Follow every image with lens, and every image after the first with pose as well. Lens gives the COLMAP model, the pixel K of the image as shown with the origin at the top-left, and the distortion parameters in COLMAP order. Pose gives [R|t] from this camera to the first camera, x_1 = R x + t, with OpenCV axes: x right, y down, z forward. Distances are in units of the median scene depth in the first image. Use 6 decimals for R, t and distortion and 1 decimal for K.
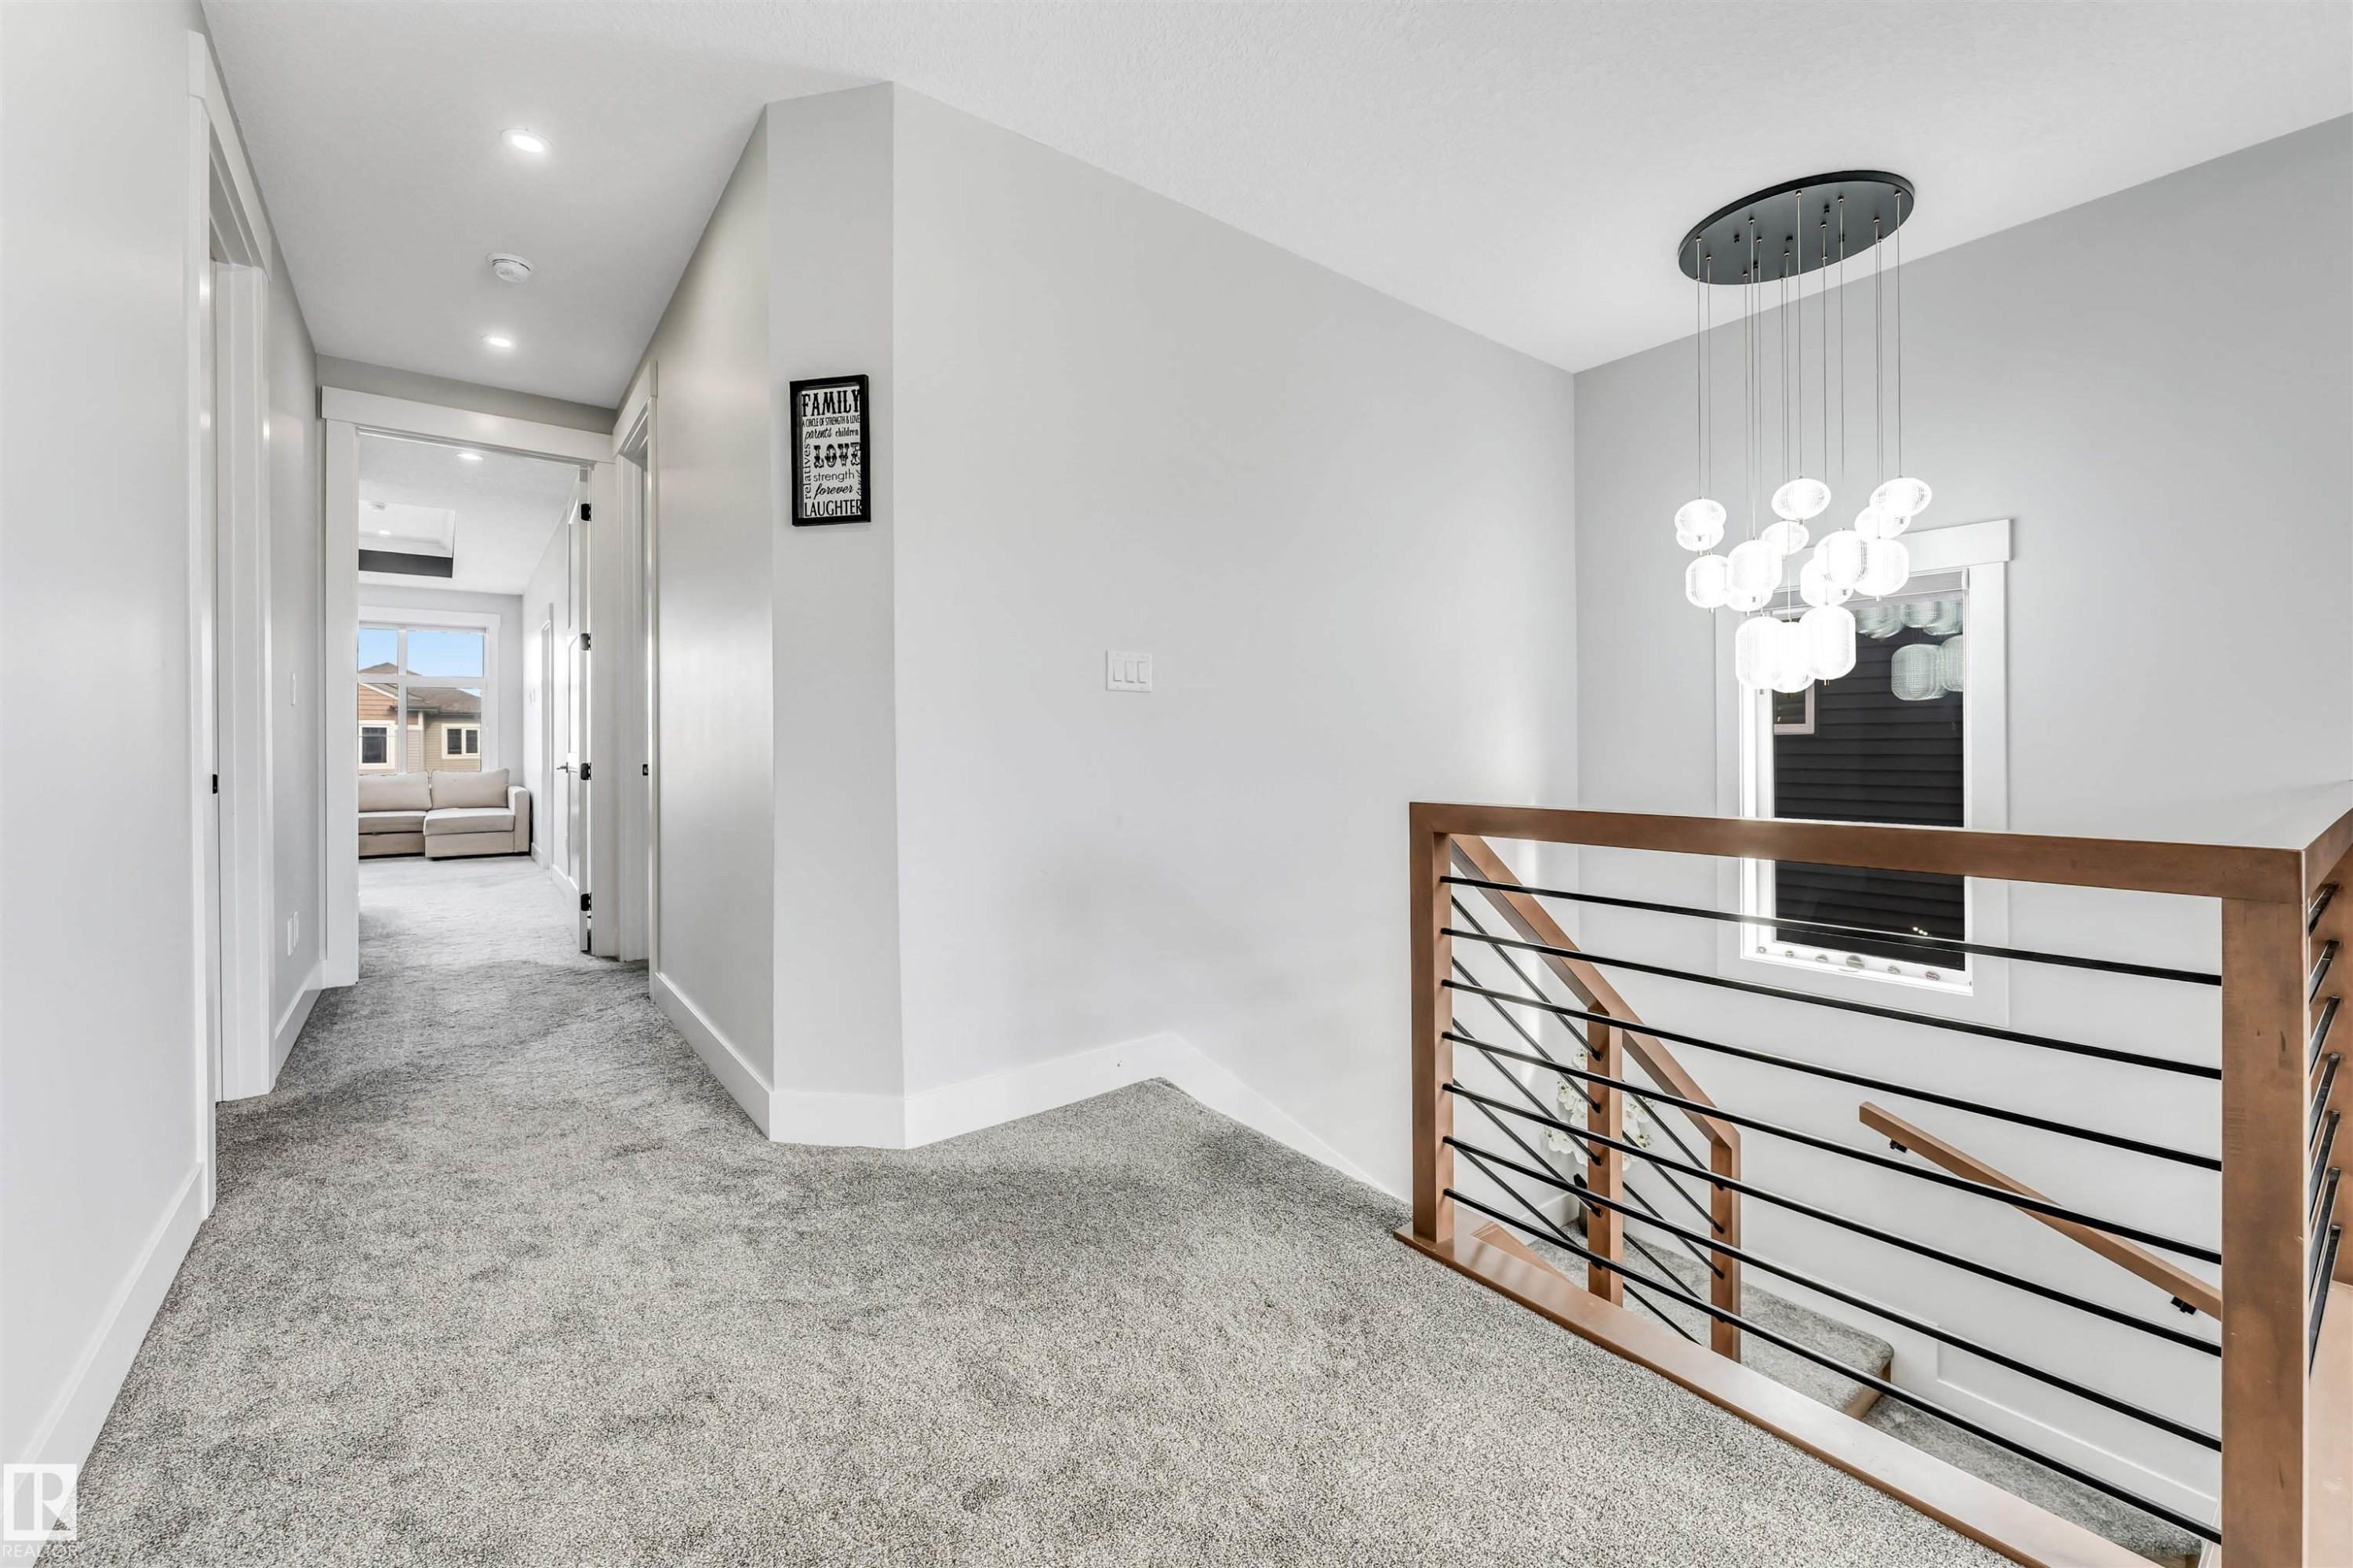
lens RADIAL K [[955.2, 0, 1166.4], [0, 955.2, 762.1], [0, 0, 1]] dist [-0.004658, 0.000005]
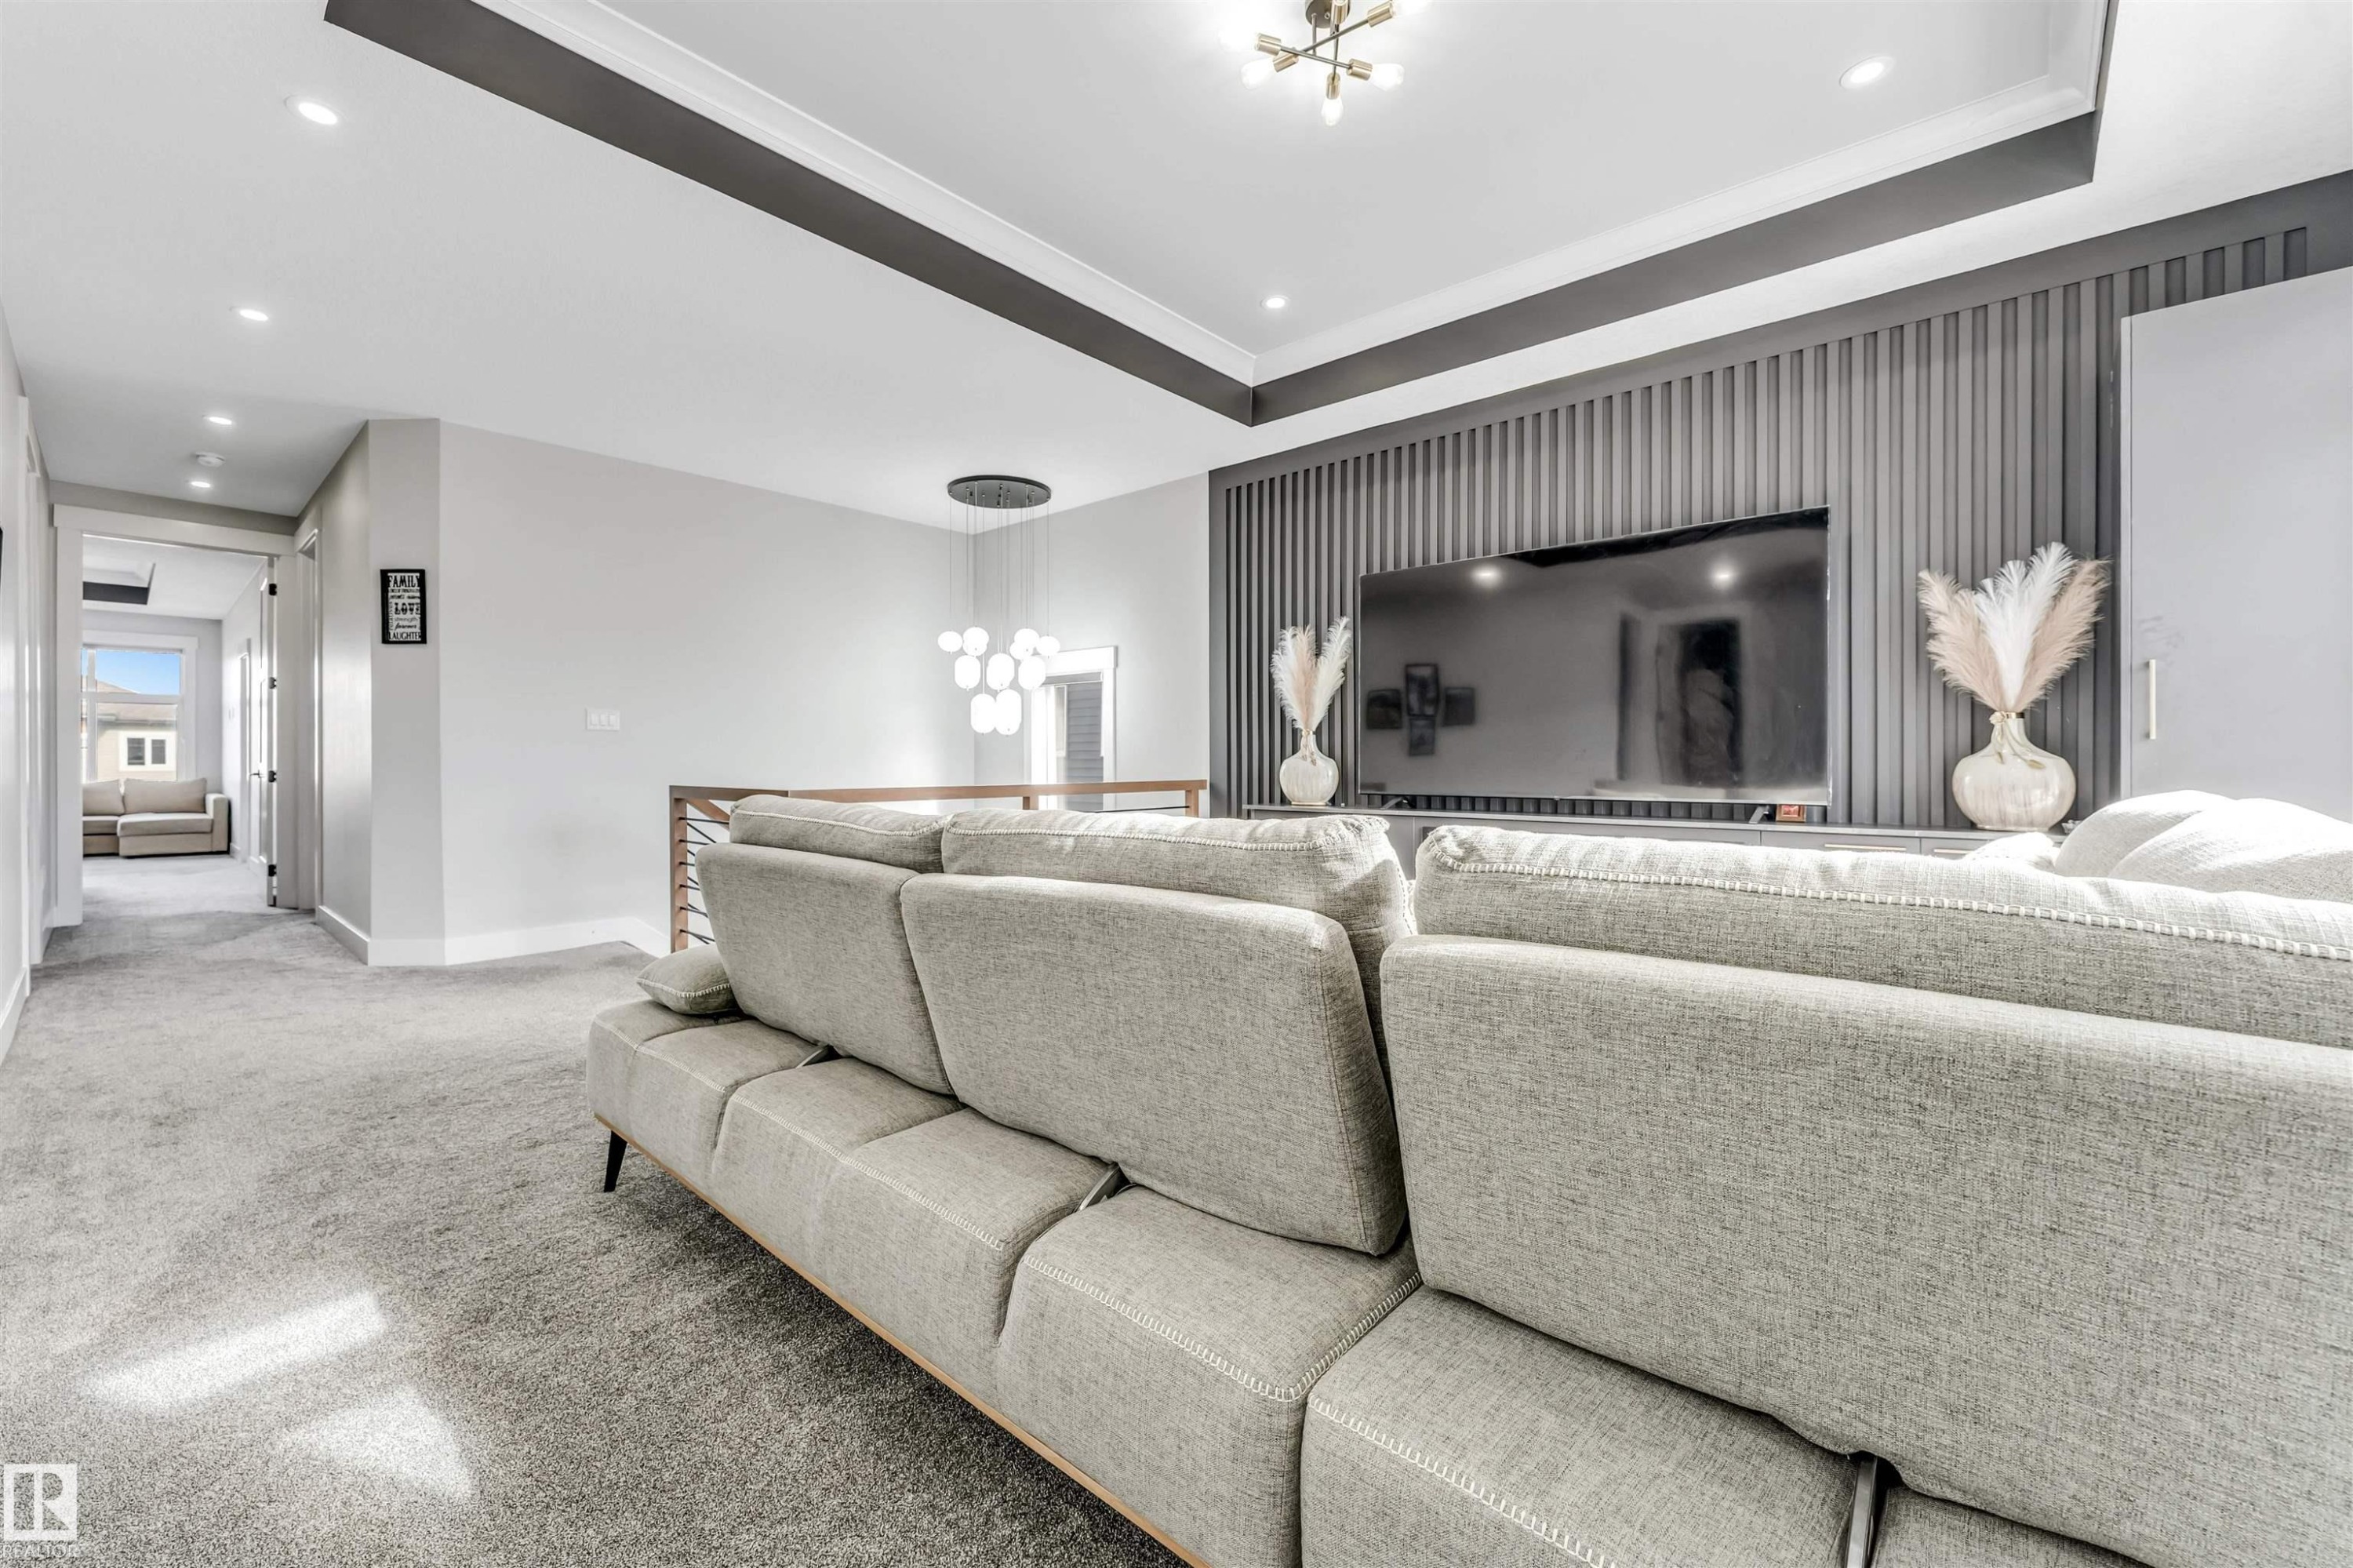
lens RADIAL K [[955.2, 0, 1184.6], [0, 955.2, 779.2], [0, 0, 1]] dist [-0.004658, 0.000005]
pose [[0.980812, 0.001787, 0.194948, 0.431862], [-0.002171, 0.999996, 0.001756, 0.008589], [-0.194944, -0.002145, 0.980812, -0.628871]]
